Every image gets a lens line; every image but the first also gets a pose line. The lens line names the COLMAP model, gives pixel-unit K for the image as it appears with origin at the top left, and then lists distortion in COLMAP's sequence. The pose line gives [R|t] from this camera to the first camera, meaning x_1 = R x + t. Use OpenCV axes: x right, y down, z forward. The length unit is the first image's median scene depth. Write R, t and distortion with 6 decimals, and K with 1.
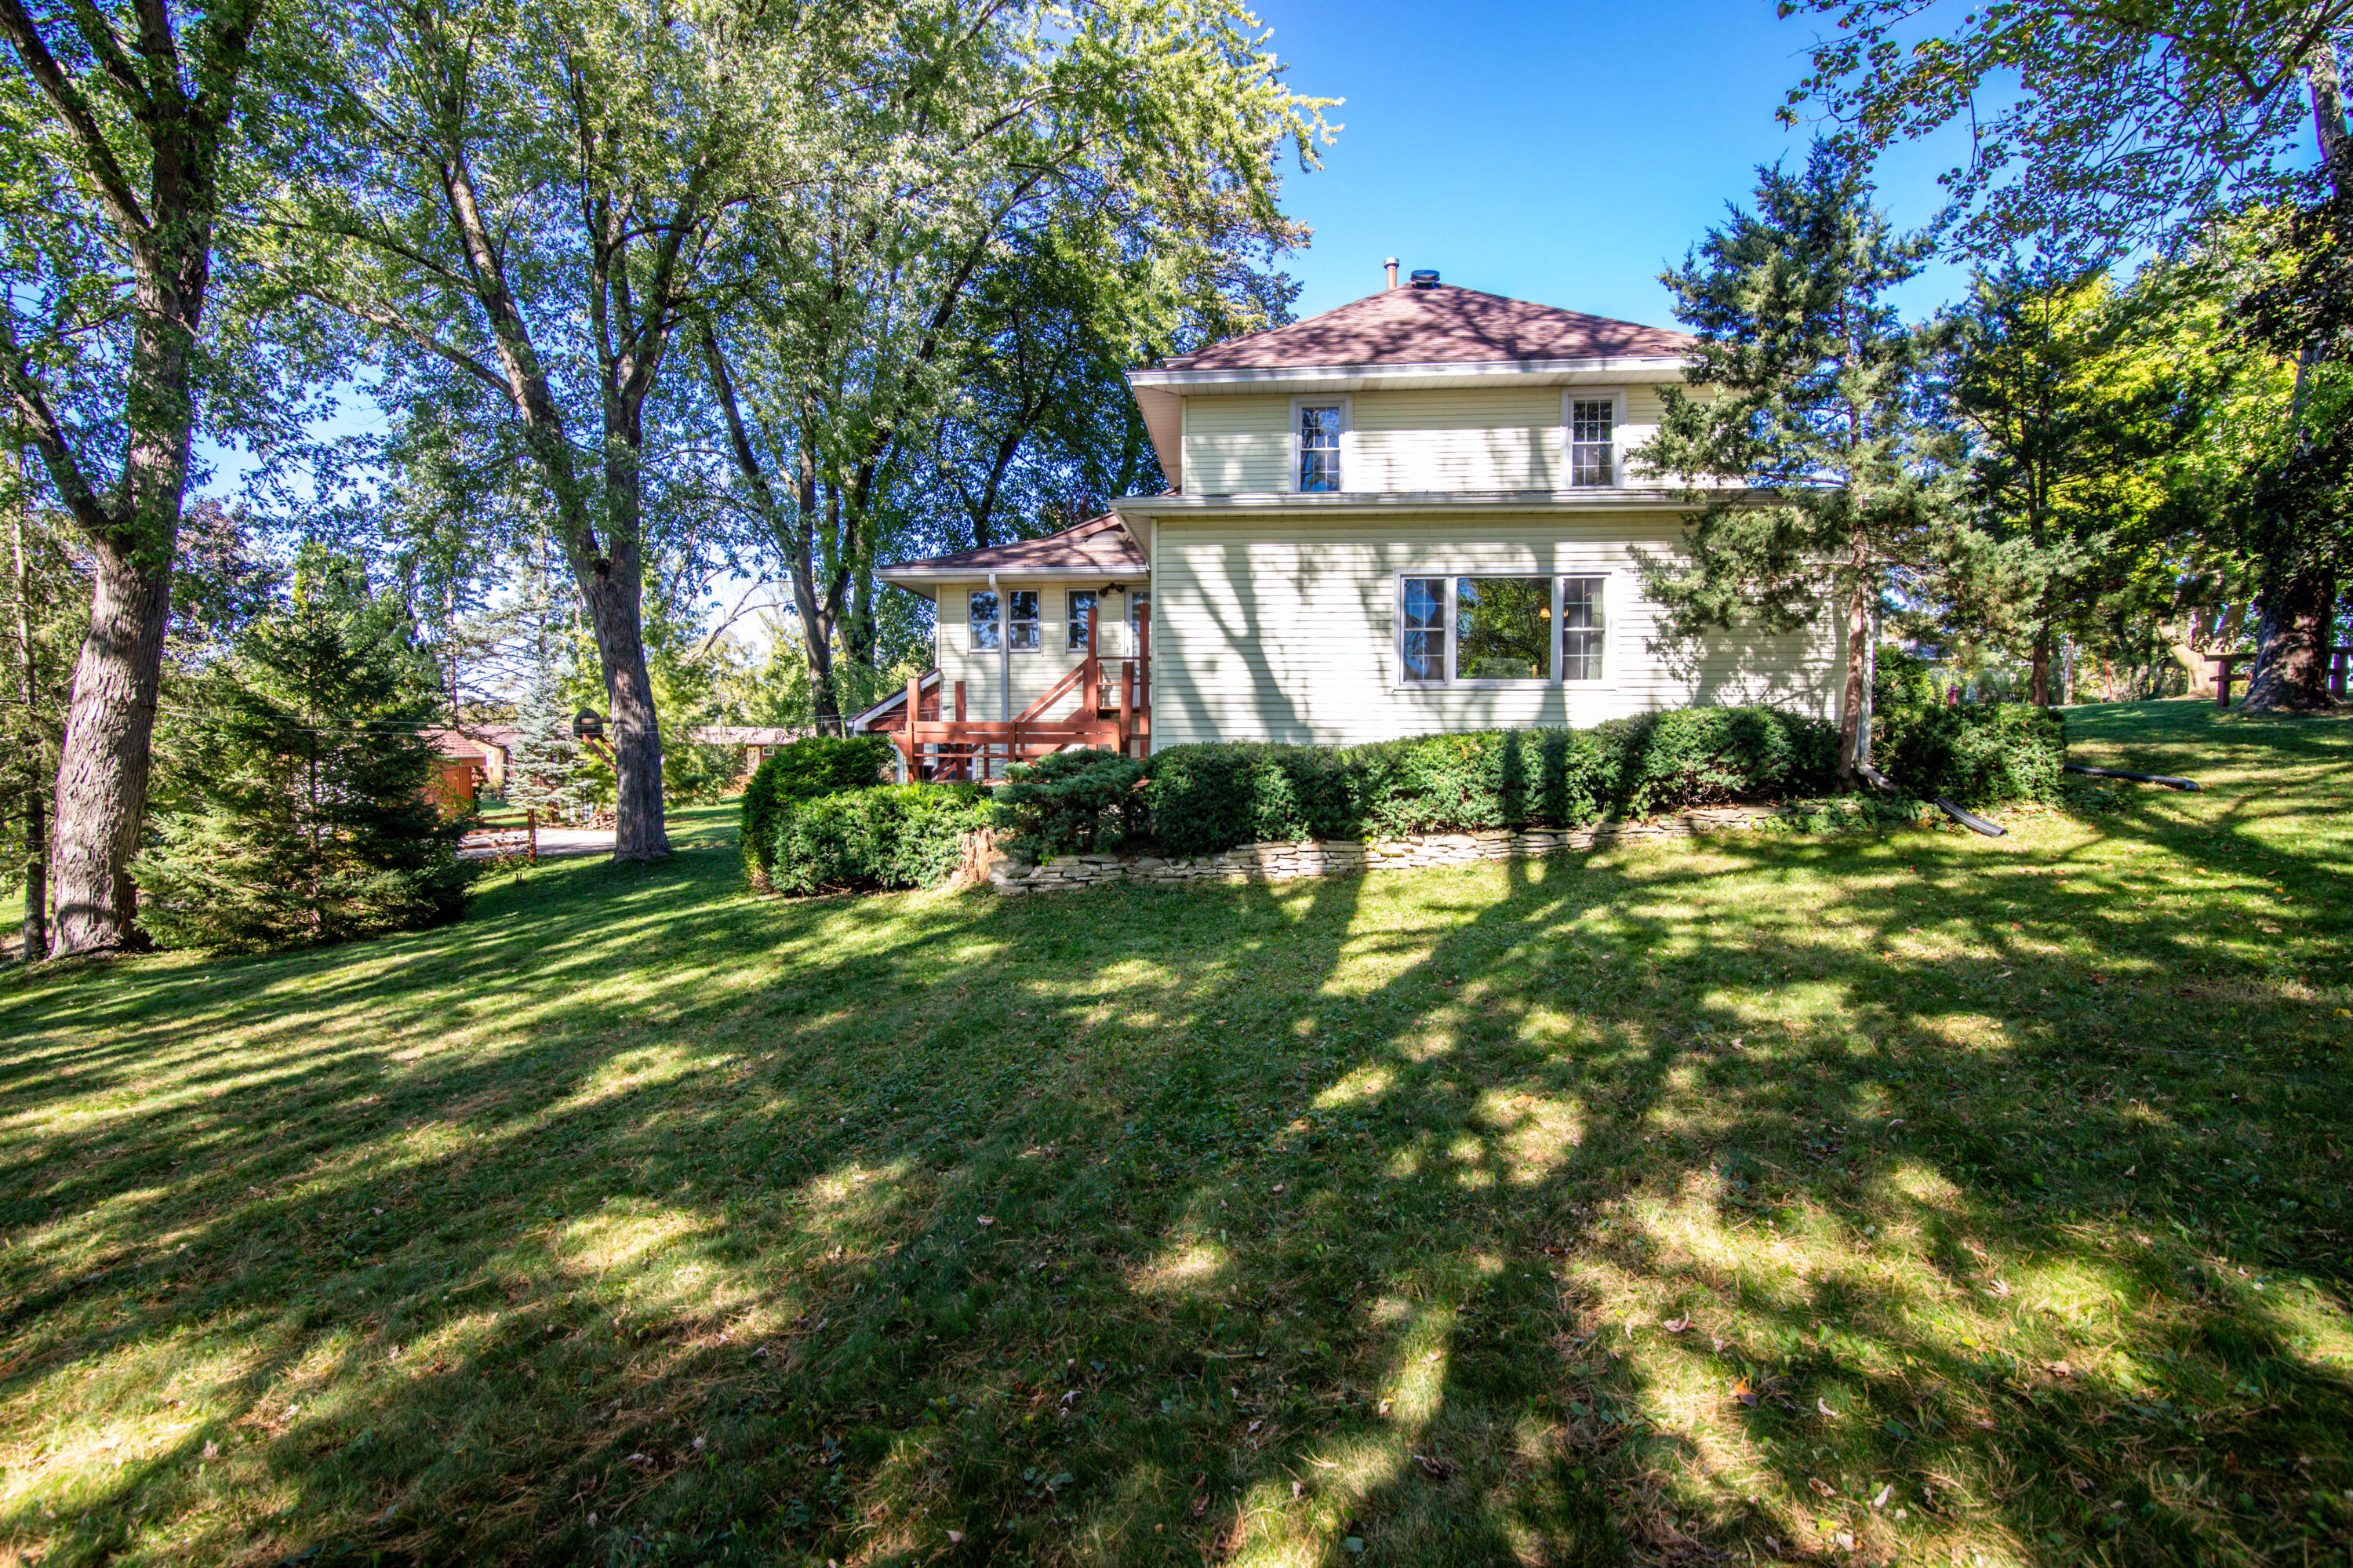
lens RADIAL K [[1091.1, 0, 1180.9], [0, 1091.1, 780.9], [0, 0, 1]] dist [-0.020584, 0.003567]
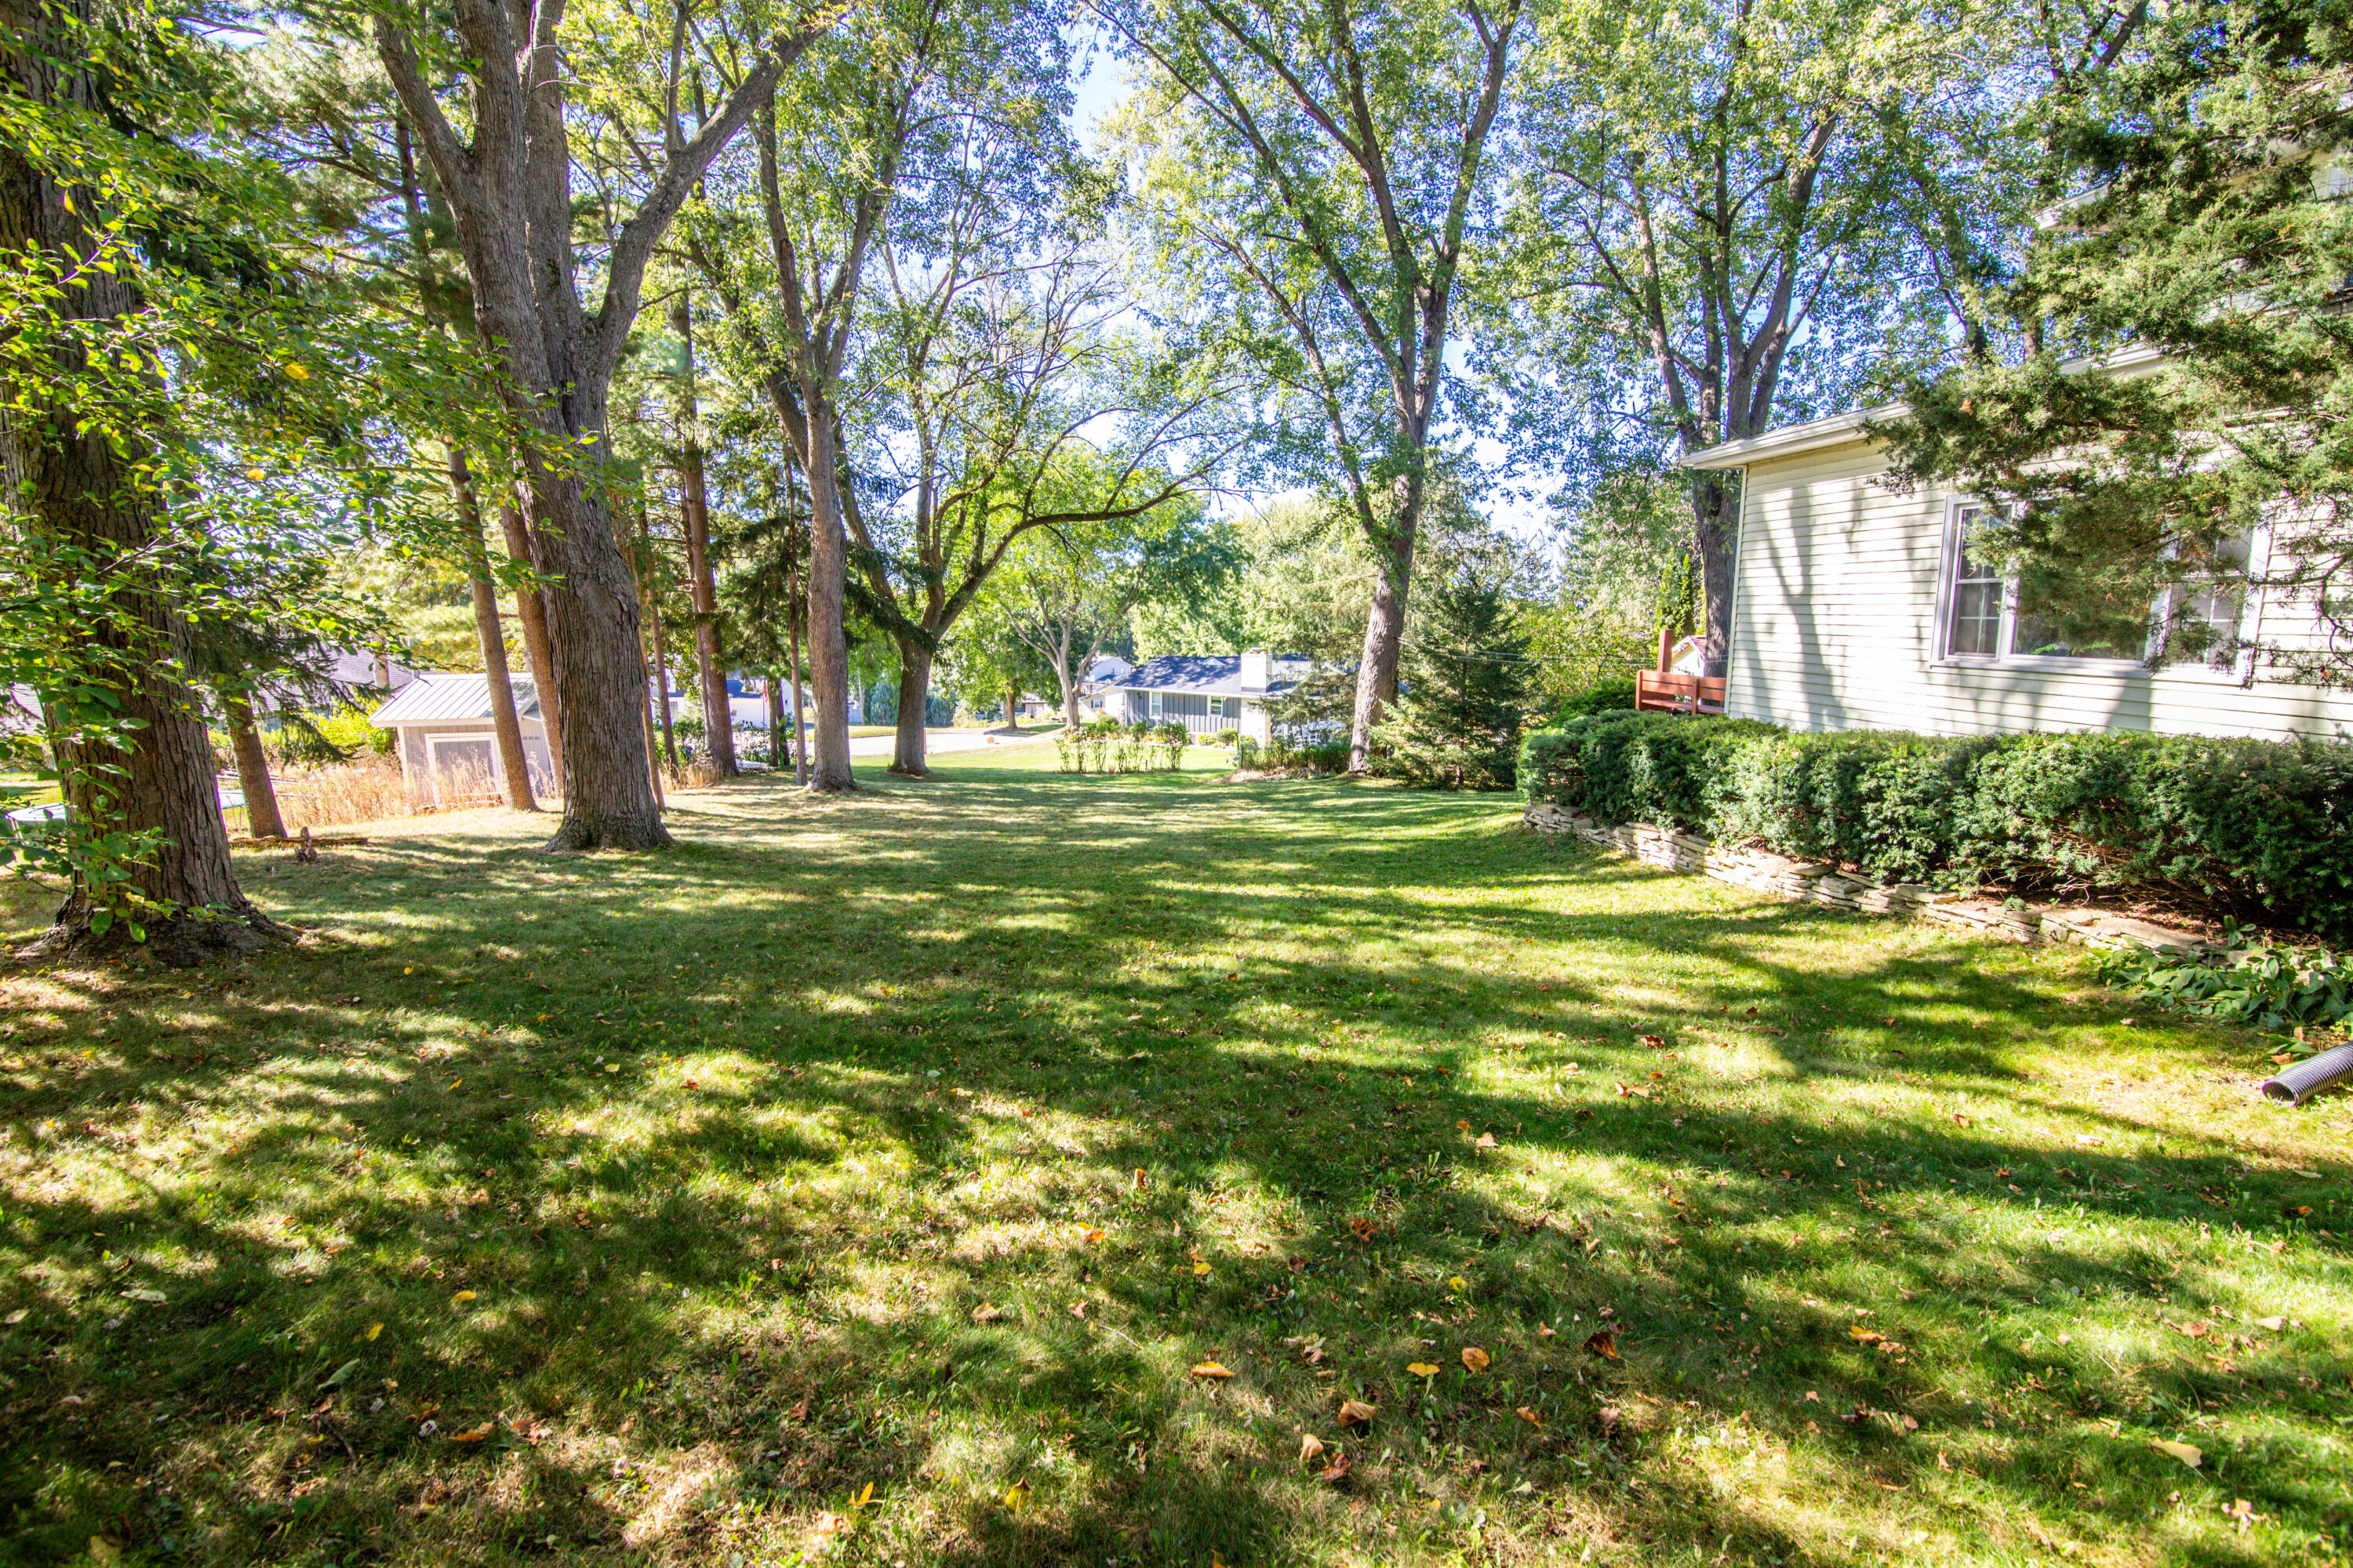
lens RADIAL K [[1091.1, 0, 1167.5], [0, 1091.1, 776.2], [0, 0, 1]] dist [-0.020584, 0.003567]
pose [[0.171204, 0.145599, -0.974418, 0.826924], [-0.043848, 0.989166, 0.140099, -0.089284], [0.984259, 0.018741, 0.175733, 0.370667]]
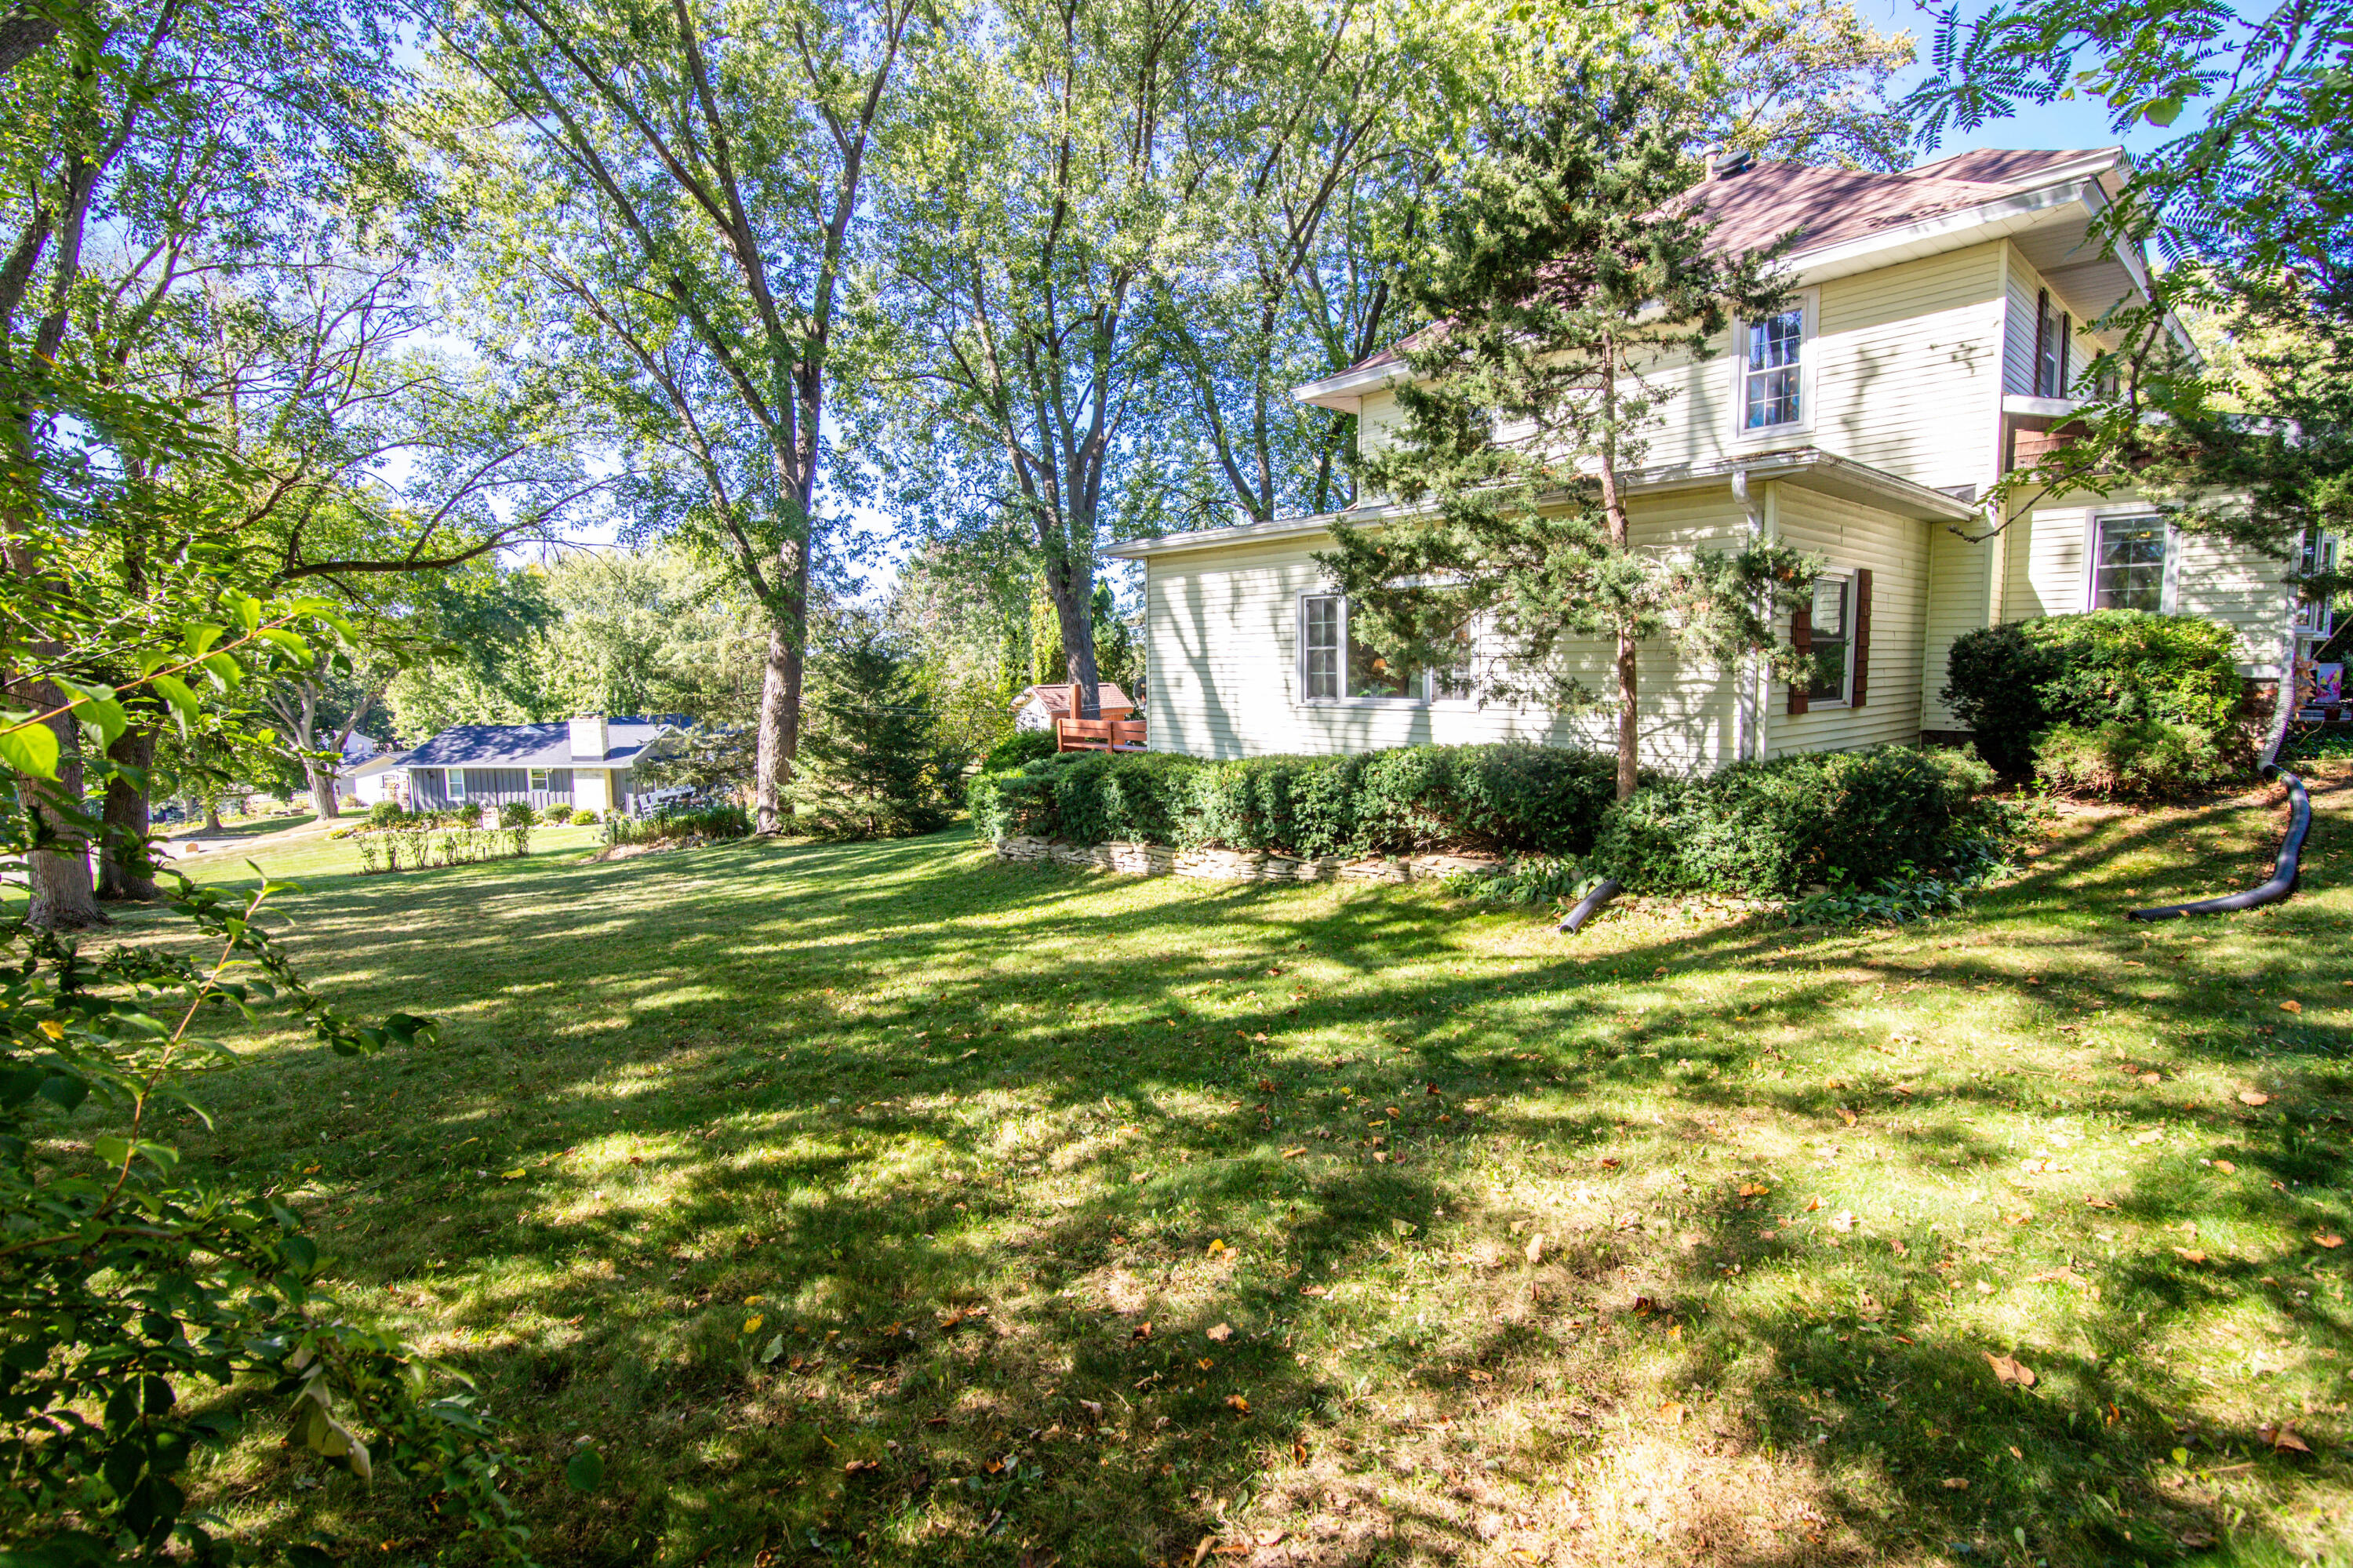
lens RADIAL K [[1091.1, 0, 1178.1], [0, 1091.1, 780.7], [0, 0, 1]] dist [-0.020584, 0.003567]
pose [[0.715624, 0.065096, -0.695446, 0.847905], [-0.015170, 0.996861, 0.077700, -0.092647], [0.698321, -0.045054, 0.714366, 0.170311]]
